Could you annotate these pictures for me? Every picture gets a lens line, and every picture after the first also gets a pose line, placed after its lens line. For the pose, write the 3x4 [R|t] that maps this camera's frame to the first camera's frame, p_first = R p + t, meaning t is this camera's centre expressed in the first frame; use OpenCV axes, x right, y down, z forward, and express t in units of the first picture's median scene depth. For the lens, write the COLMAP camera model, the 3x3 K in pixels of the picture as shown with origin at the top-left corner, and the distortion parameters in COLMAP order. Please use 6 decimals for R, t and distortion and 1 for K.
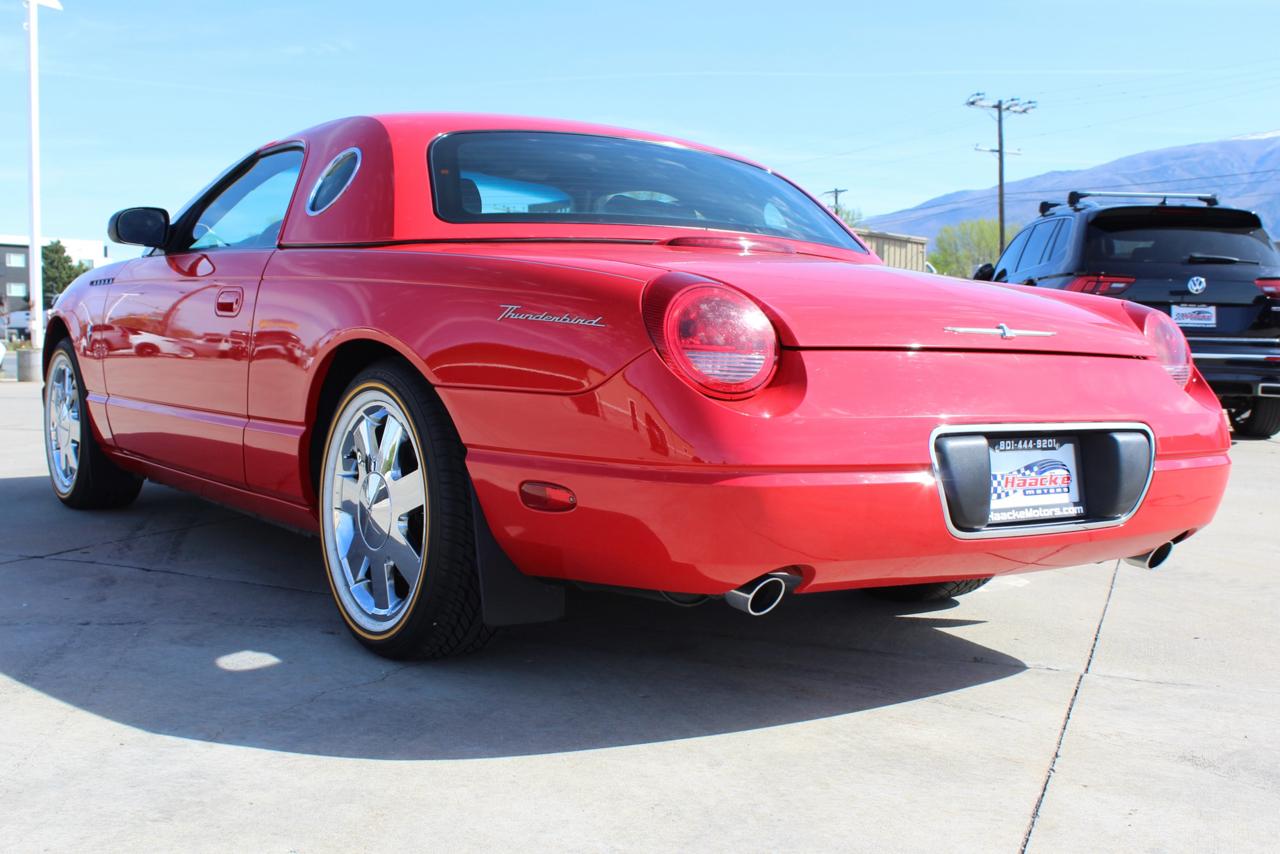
lens RADIAL K [[1379.0, 0, 641.6], [0, 1379.0, 485.5], [0, 0, 1]] dist [-0.153997, 0.149299]
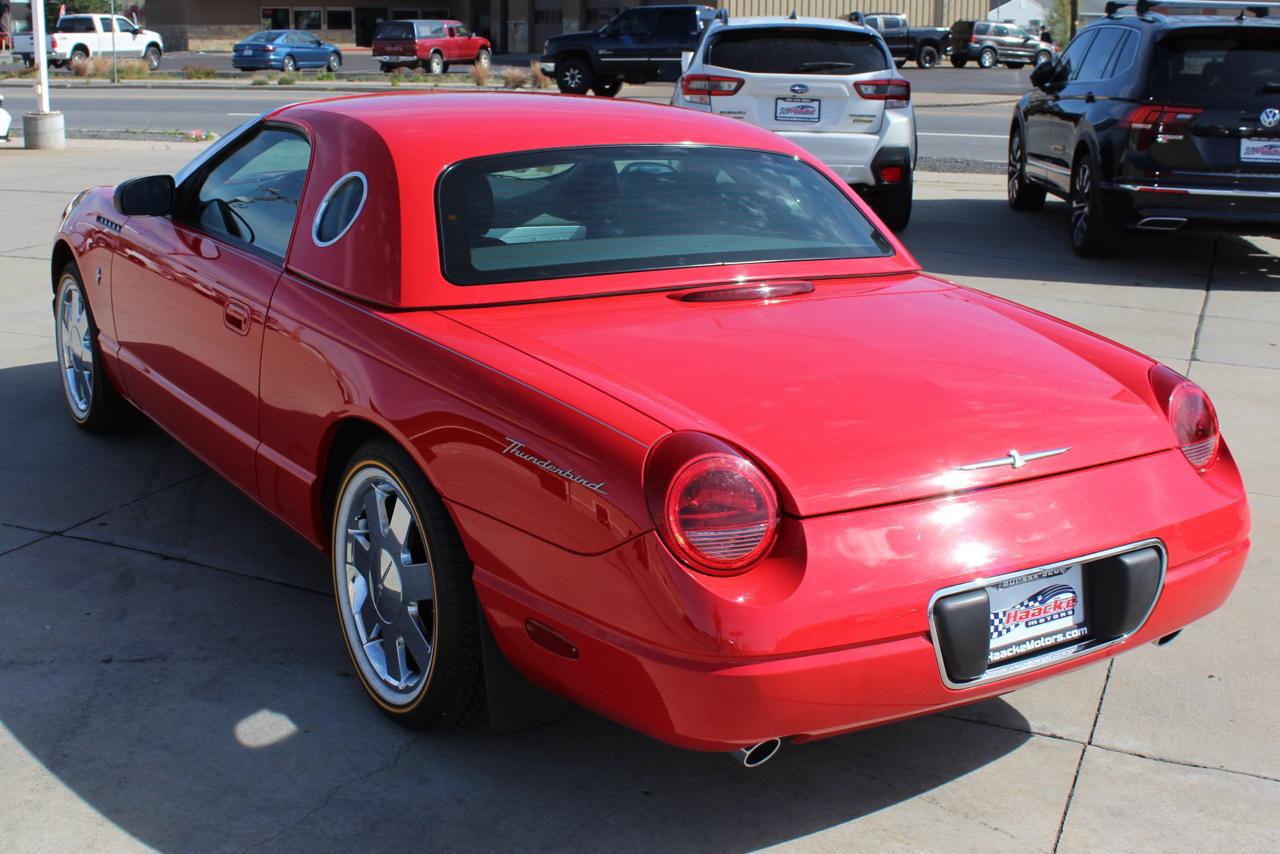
lens RADIAL K [[1451.5, 0, 604.0], [0, 1451.5, 393.4], [0, 0, 1]] dist [-0.151279, 0.146055]
pose [[0.998628, 0.012025, -0.050965, 0.019520], [-0.005932, 0.992990, 0.118052, -0.254268], [0.052027, -0.117587, 0.991699, -0.034057]]
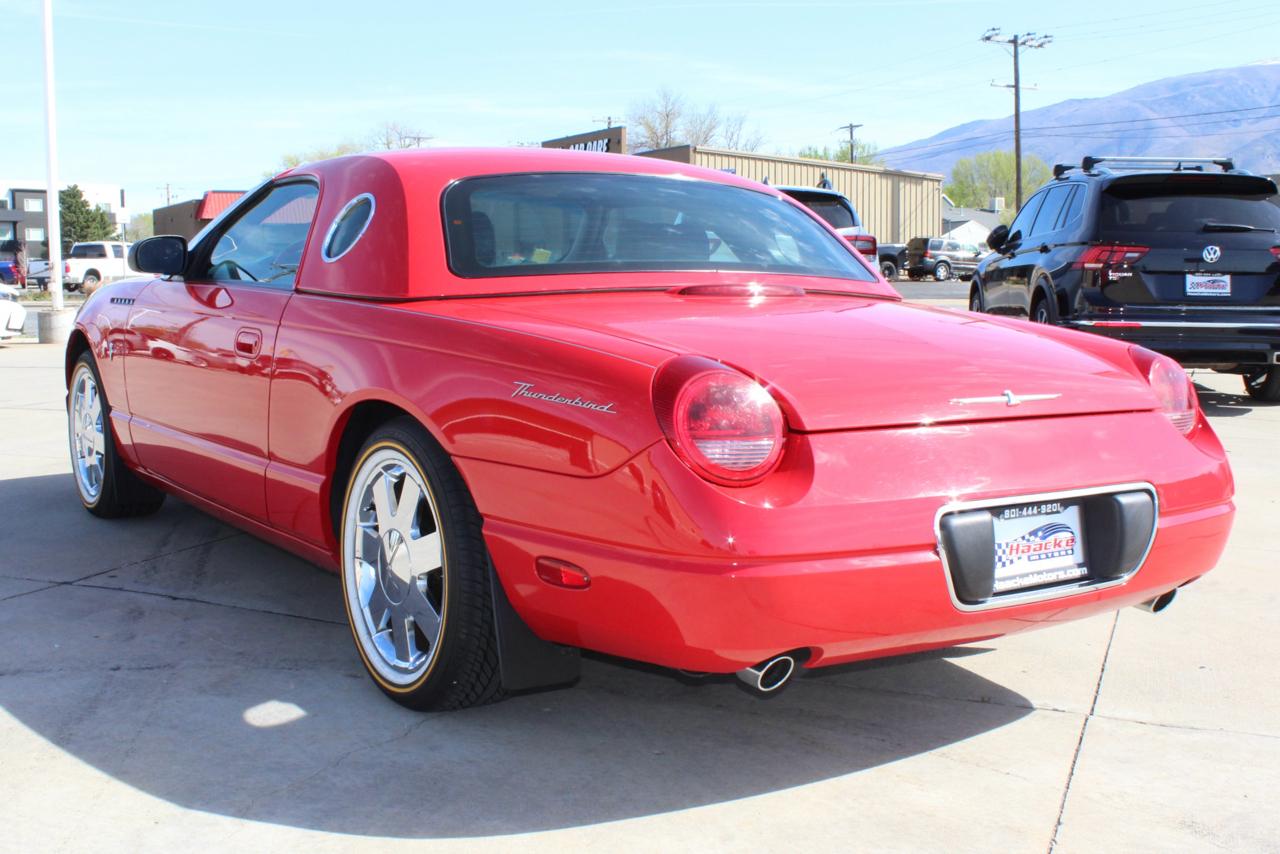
lens RADIAL K [[1375.6, 0, 634.5], [0, 1375.6, 463.8], [0, 0, 1]] dist [-0.164678, 0.183670]
pose [[0.999780, -0.010038, -0.018406, 0.004341], [0.010521, 0.999599, 0.026299, -0.085011], [0.018135, -0.026487, 0.999485, -0.017192]]
